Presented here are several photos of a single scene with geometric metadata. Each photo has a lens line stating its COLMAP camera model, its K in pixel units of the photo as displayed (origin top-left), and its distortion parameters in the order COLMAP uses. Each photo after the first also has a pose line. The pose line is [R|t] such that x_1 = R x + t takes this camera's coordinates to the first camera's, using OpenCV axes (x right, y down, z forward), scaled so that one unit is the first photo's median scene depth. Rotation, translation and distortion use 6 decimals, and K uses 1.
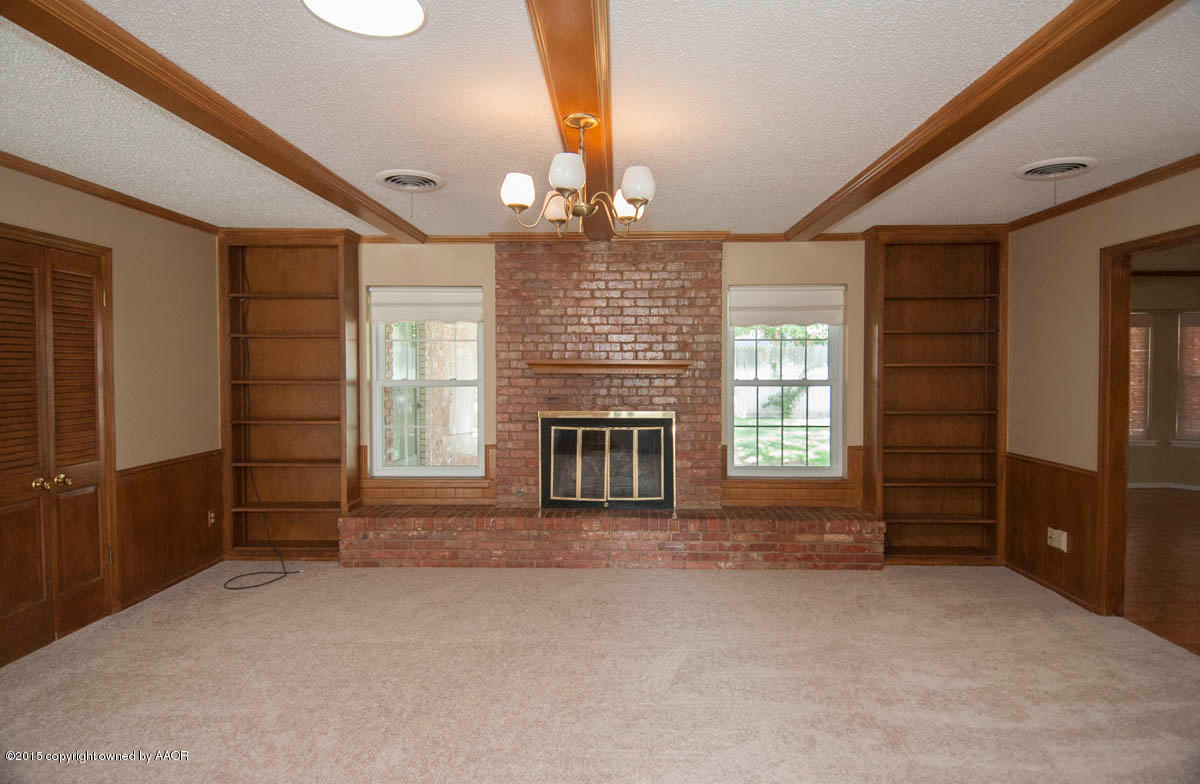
lens RADIAL K [[647.7, 0, 596.4], [0, 647.7, 379.0], [0, 0, 1]] dist [0.006386, -0.008335]
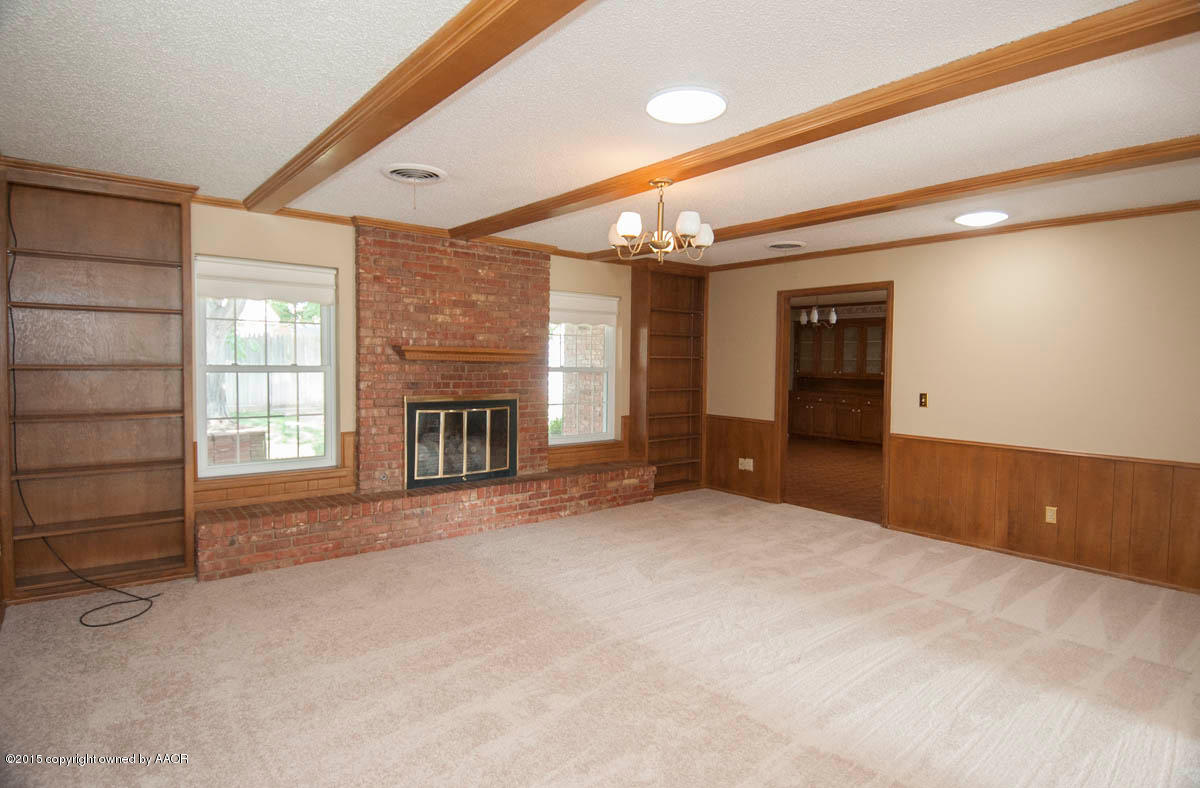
lens RADIAL K [[645.8, 0, 601.2], [0, 645.8, 389.6], [0, 0, 1]] dist [-0.029006, -0.004838]
pose [[0.745329, -0.018098, 0.666452, -0.560625], [-0.003966, 0.999493, 0.031577, 0.005625], [-0.666685, -0.026178, 0.744879, 0.023027]]
